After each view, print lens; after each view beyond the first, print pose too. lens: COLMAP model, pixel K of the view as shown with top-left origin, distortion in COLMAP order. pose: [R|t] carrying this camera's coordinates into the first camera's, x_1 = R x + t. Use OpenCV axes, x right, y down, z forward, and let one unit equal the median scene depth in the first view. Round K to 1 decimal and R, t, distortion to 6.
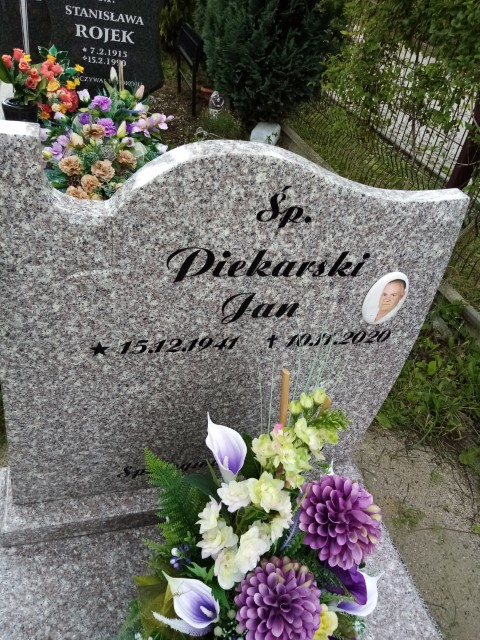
lens RADIAL K [[500.5, 0, 240.0], [0, 500.5, 320.0], [0, 0, 1]] dist [0.009683, -0.004599]
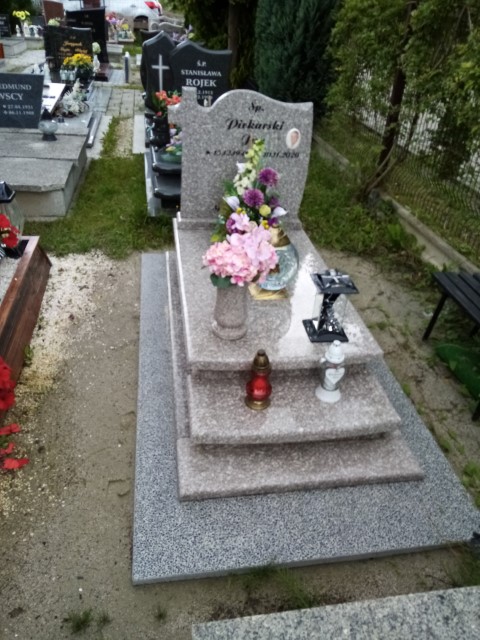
lens RADIAL K [[461.1, 0, 240.0], [0, 461.1, 320.0], [0, 0, 1]] dist [-0.001370, -0.001302]
pose [[0.987204, -0.022087, -0.157927, 0.430164], [0.012636, 0.998082, -0.060601, 1.418599], [0.158963, 0.057830, 0.985589, -2.099848]]
